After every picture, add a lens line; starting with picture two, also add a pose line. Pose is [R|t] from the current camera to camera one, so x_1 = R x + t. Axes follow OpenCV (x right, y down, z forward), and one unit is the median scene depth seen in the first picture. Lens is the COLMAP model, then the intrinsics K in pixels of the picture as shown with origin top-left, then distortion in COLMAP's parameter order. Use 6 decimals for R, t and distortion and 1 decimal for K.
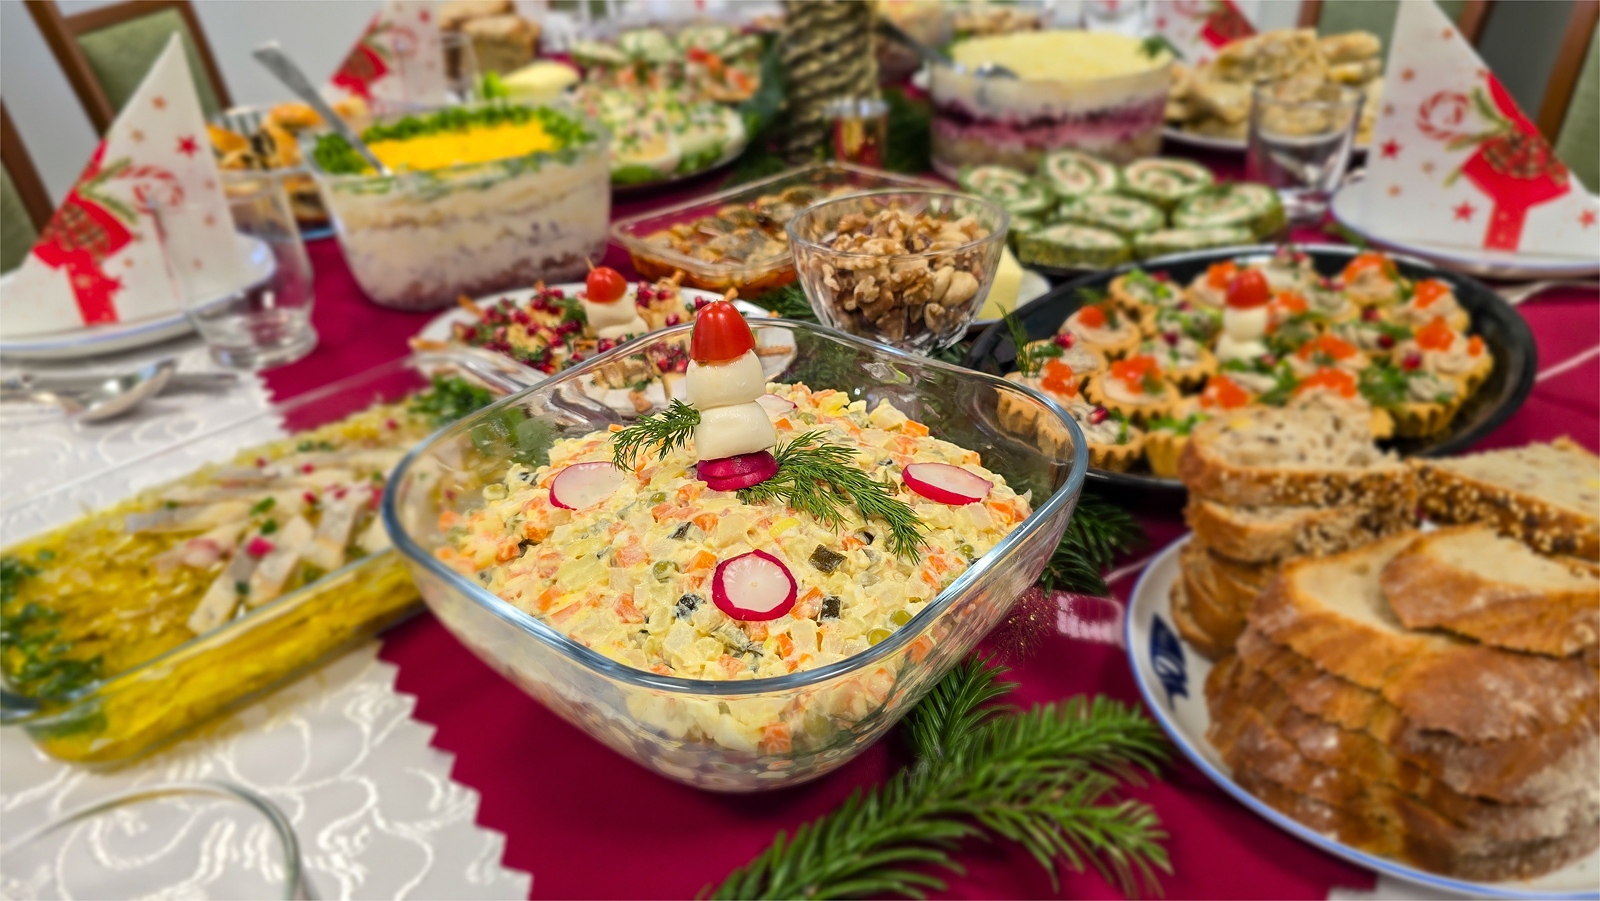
lens RADIAL K [[1030.9, 0, 821.9], [0, 1030.9, 445.0], [0, 0, 1]] dist [0.028843, -0.029267]
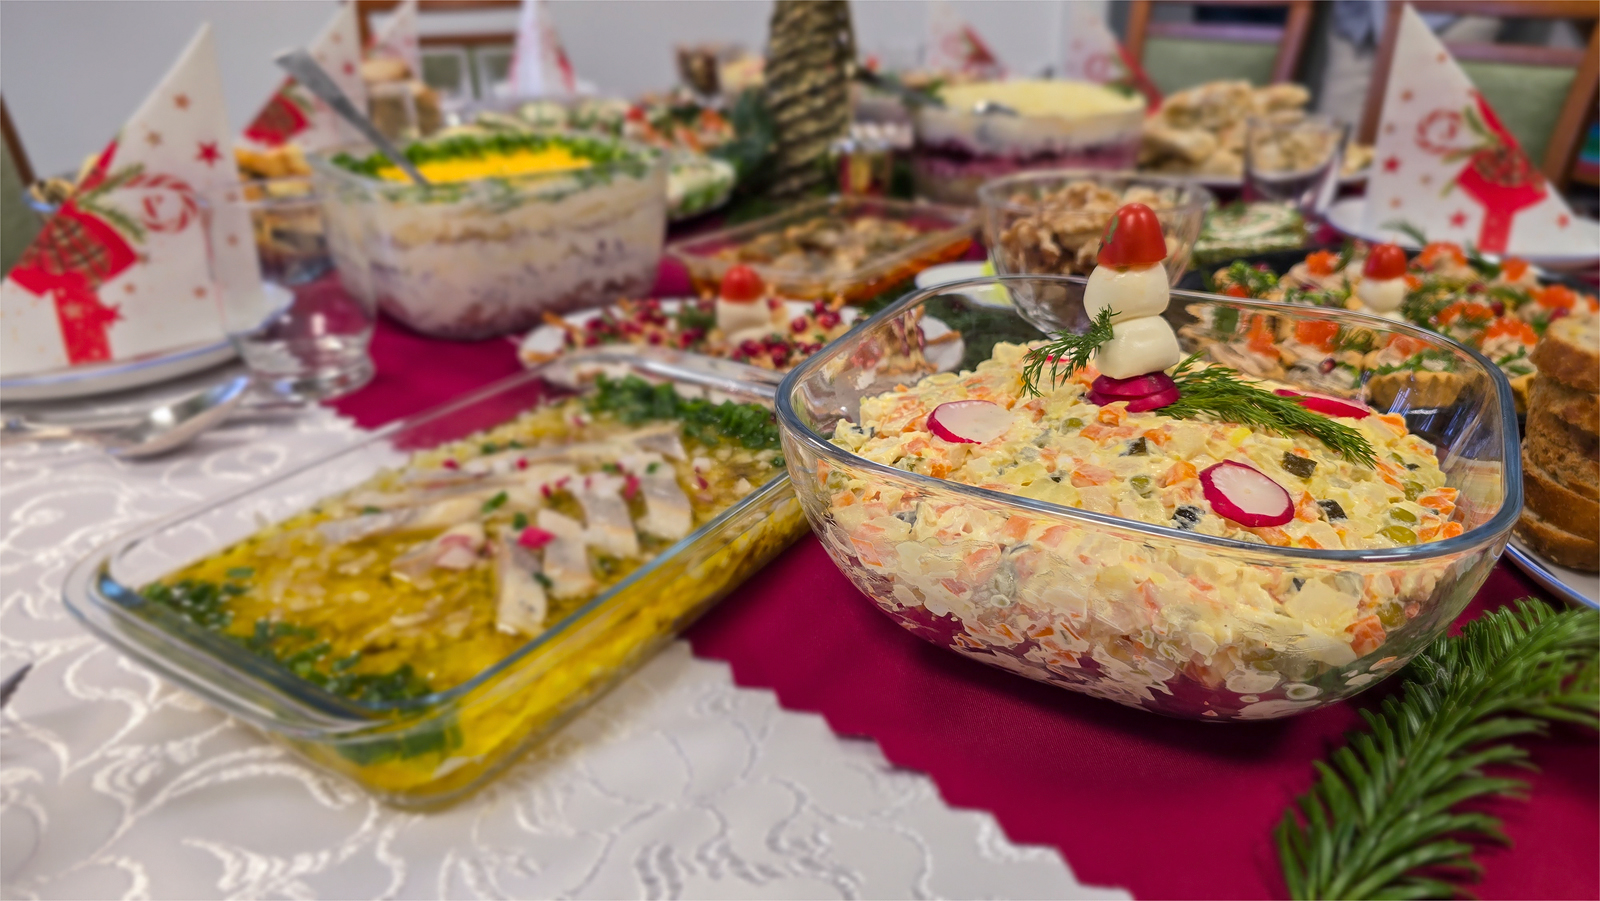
lens RADIAL K [[1030.1, 0, 805.6], [0, 1030.1, 454.6], [0, 0, 1]] dist [0.027032, -0.029480]
pose [[0.980149, -0.054285, 0.190687, -0.291862], [0.072636, 0.993235, -0.090596, 0.074305], [-0.184479, 0.102648, 0.977461, 0.084902]]
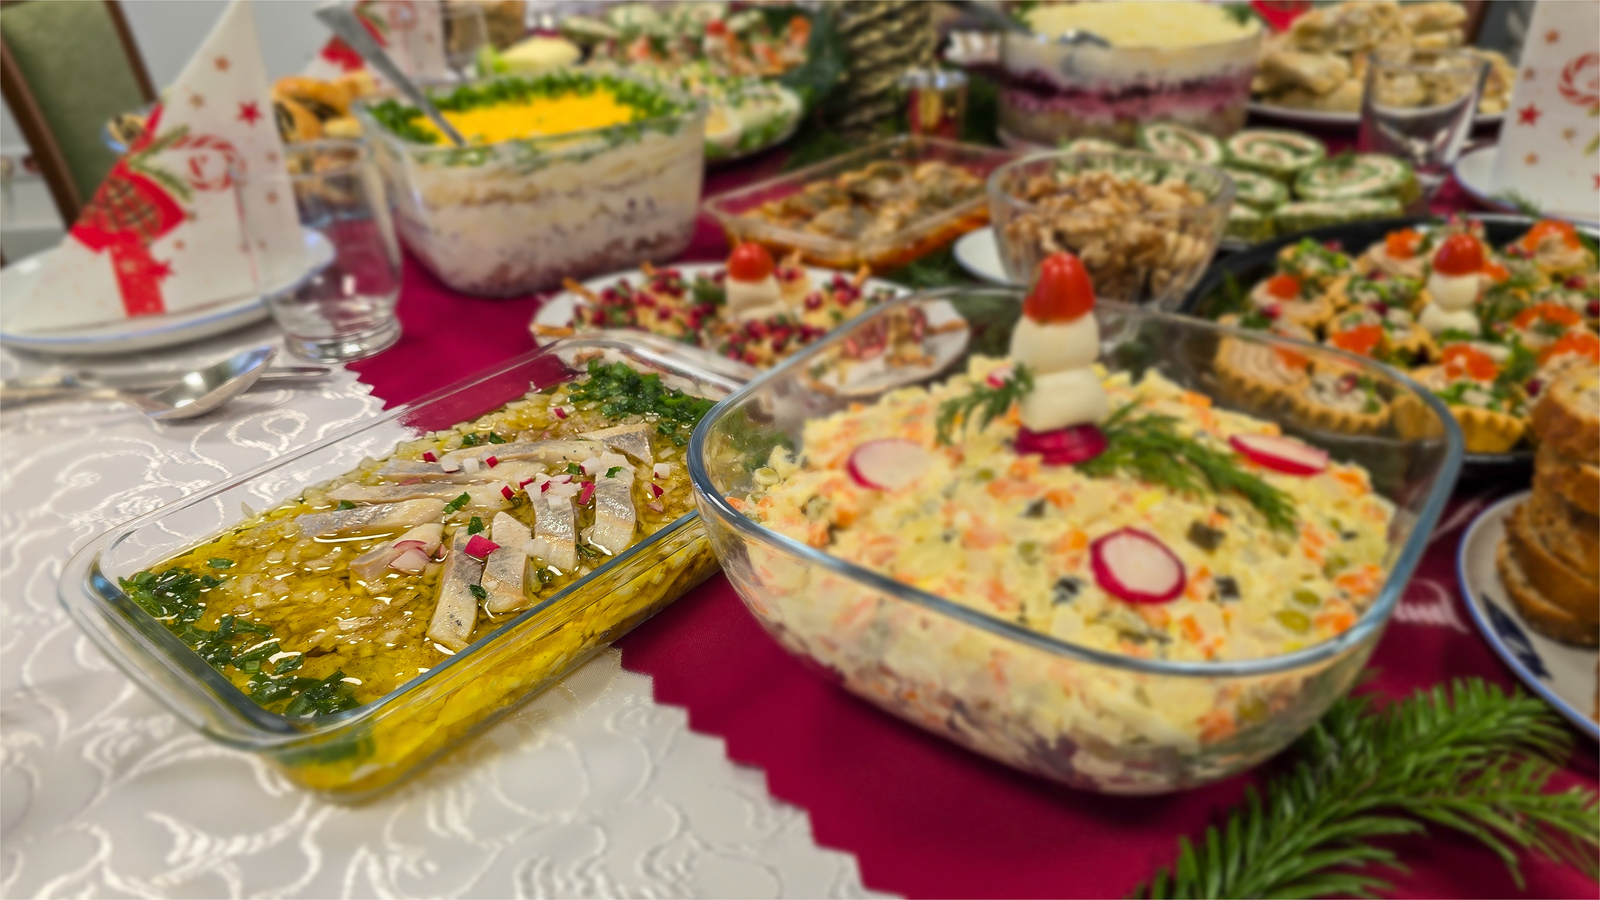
lens RADIAL K [[1096.4, 0, 800.0], [0, 1096.4, 450.0], [0, 0, 1]] dist [0.039955, -0.041114]
pose [[0.998066, -0.020260, 0.058763, -0.195431], [0.020773, 0.999751, -0.008141, 0.017647], [-0.058583, 0.009346, 0.998239, 0.027798]]
